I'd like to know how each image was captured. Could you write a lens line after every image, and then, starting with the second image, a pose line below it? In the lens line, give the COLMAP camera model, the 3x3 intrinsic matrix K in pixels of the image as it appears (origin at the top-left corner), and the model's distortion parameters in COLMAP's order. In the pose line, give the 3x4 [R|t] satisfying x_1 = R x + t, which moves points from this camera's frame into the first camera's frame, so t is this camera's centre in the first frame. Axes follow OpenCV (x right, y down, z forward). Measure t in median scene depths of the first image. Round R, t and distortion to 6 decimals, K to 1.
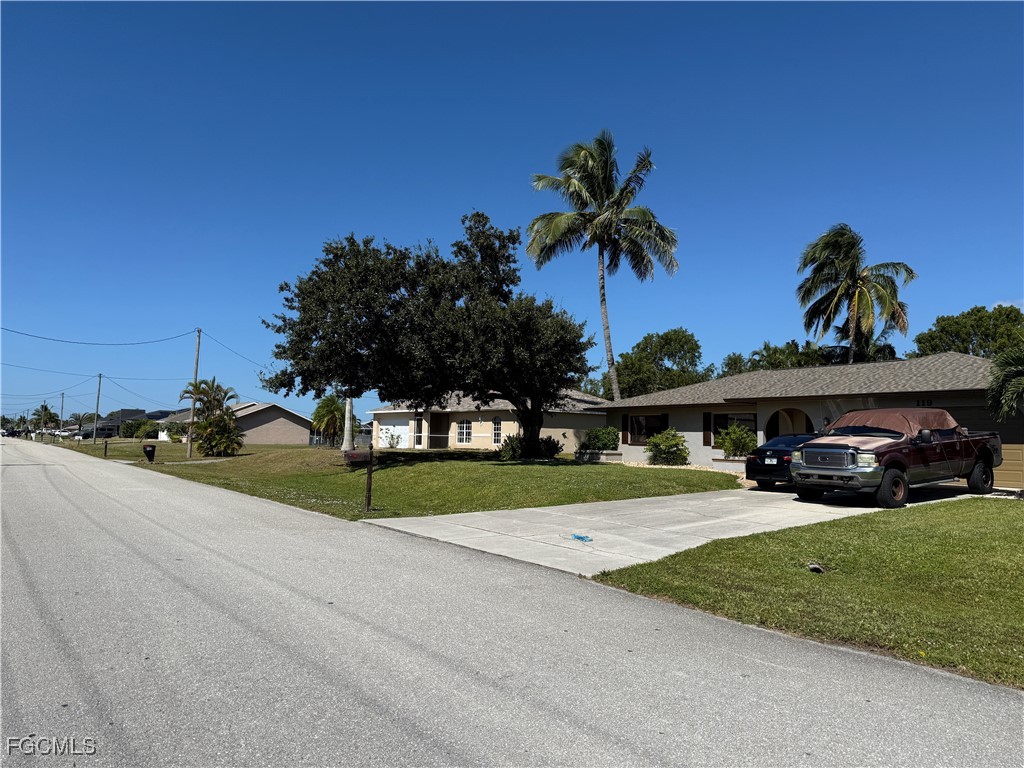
lens RADIAL K [[719.2, 0, 520.2], [0, 719.2, 381.4], [0, 0, 1]] dist [0.063144, -0.073413]
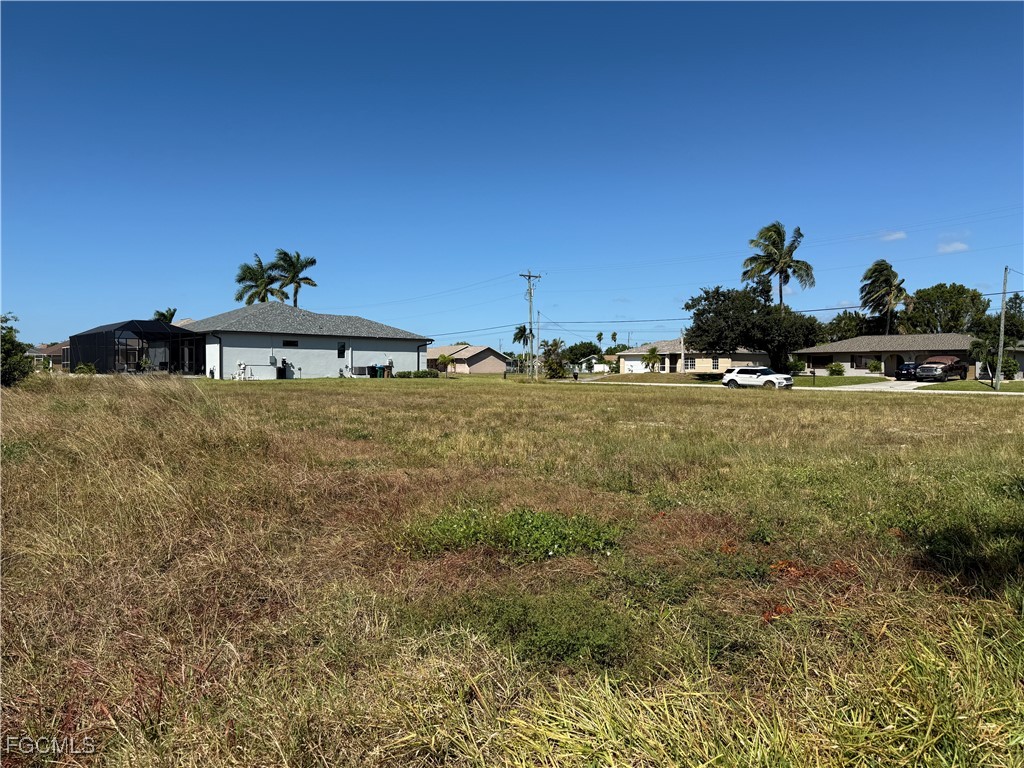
lens RADIAL K [[719.2, 0, 510.7], [0, 719.2, 392.1], [0, 0, 1]] dist [0.063144, -0.073413]
pose [[0.997656, -0.021036, 0.065119, -1.087440], [0.013309, 0.993055, 0.116892, -0.138901], [-0.067126, -0.115751, 0.991007, -1.435368]]
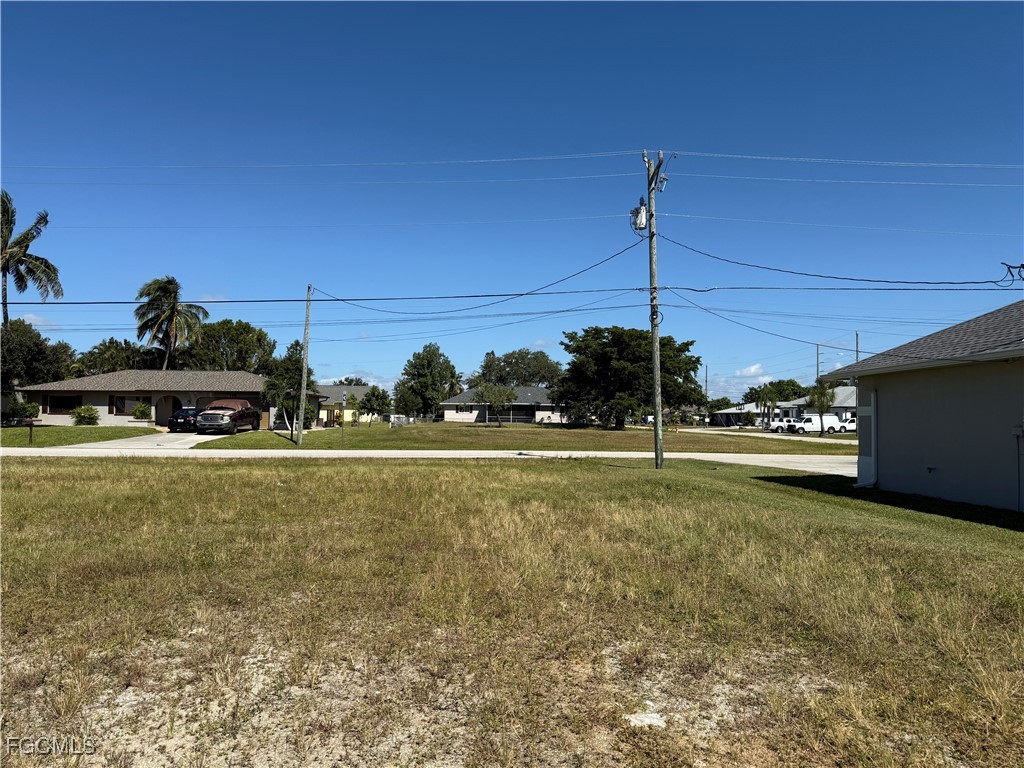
lens RADIAL K [[719.2, 0, 510.3], [0, 719.2, 392.1], [0, 0, 1]] dist [0.063144, -0.073413]
pose [[0.563092, 0.009719, 0.826337, -0.651751], [-0.065393, 0.997319, 0.032831, -0.084954], [-0.823803, -0.072524, 0.562218, -0.789659]]
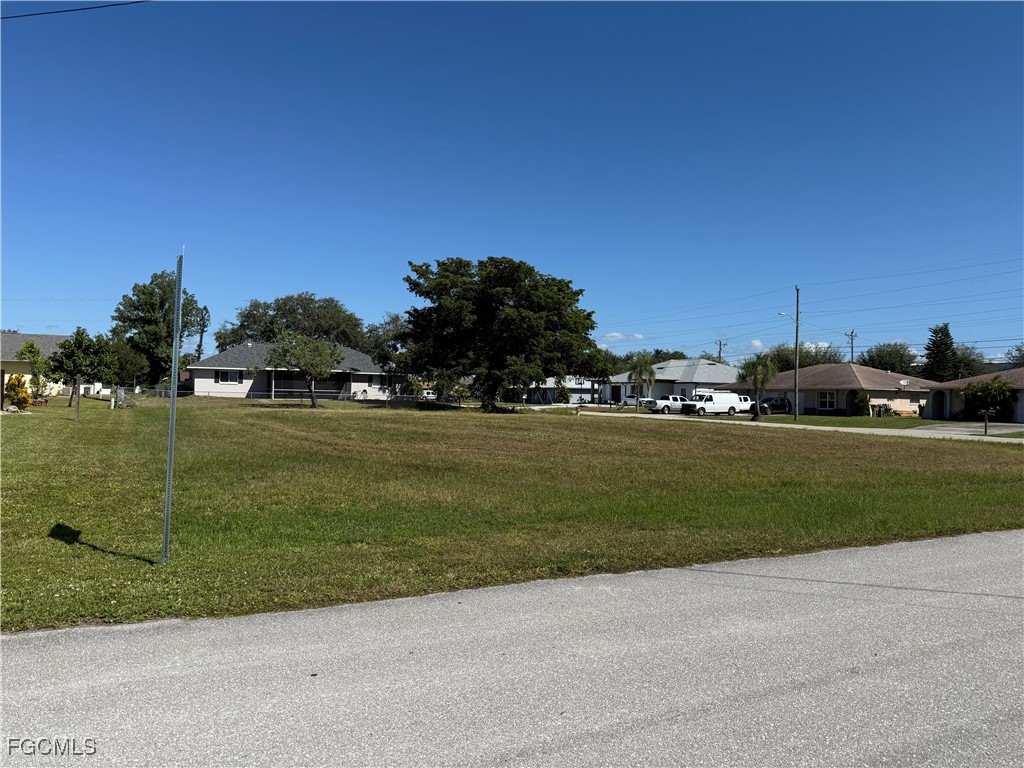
lens RADIAL K [[719.2, 0, 512.5], [0, 719.2, 385.7], [0, 0, 1]] dist [0.063144, -0.073413]
pose [[0.183562, -0.007419, 0.982980, -0.064826], [-0.097963, 0.994855, 0.025803, -0.008162], [-0.978115, -0.101032, 0.181891, -0.080094]]
